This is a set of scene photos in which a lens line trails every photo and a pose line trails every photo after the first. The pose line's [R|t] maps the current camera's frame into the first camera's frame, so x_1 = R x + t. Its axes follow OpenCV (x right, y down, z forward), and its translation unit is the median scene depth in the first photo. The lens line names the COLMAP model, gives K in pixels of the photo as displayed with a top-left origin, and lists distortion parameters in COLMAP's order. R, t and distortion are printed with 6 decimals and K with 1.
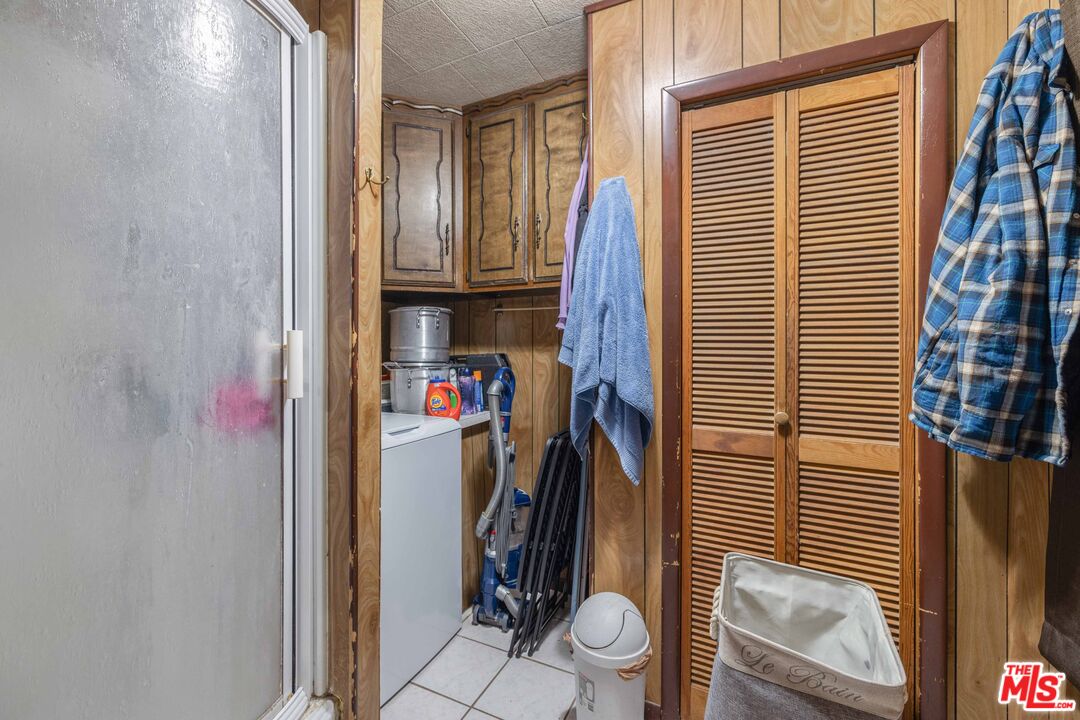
lens RADIAL K [[449.2, 0, 537.1], [0, 449.2, 354.7], [0, 0, 1]] dist [-0.002801, -0.000040]
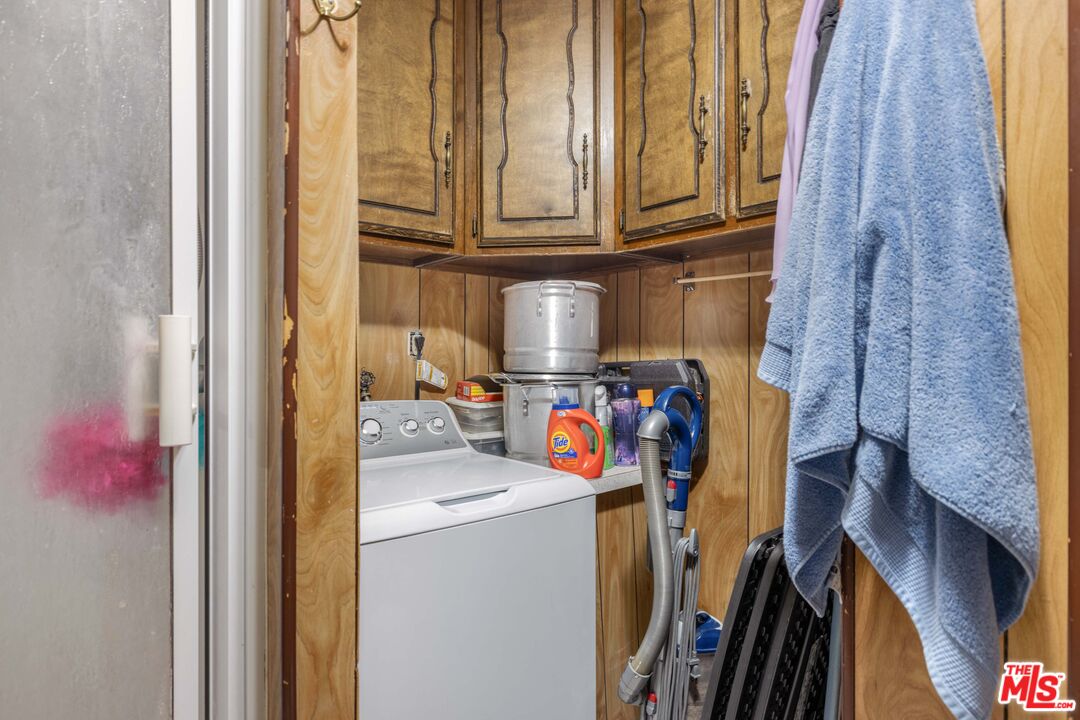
lens RADIAL K [[589.2, 0, 540.8], [0, 589.2, 357.9], [0, 0, 1]] dist [-0.000160, -0.001696]
pose [[0.904452, 0.002096, -0.426571, 0.077712], [-0.003210, 0.999993, -0.001894, -0.002612], [0.426564, 0.003082, 0.904452, 0.311052]]
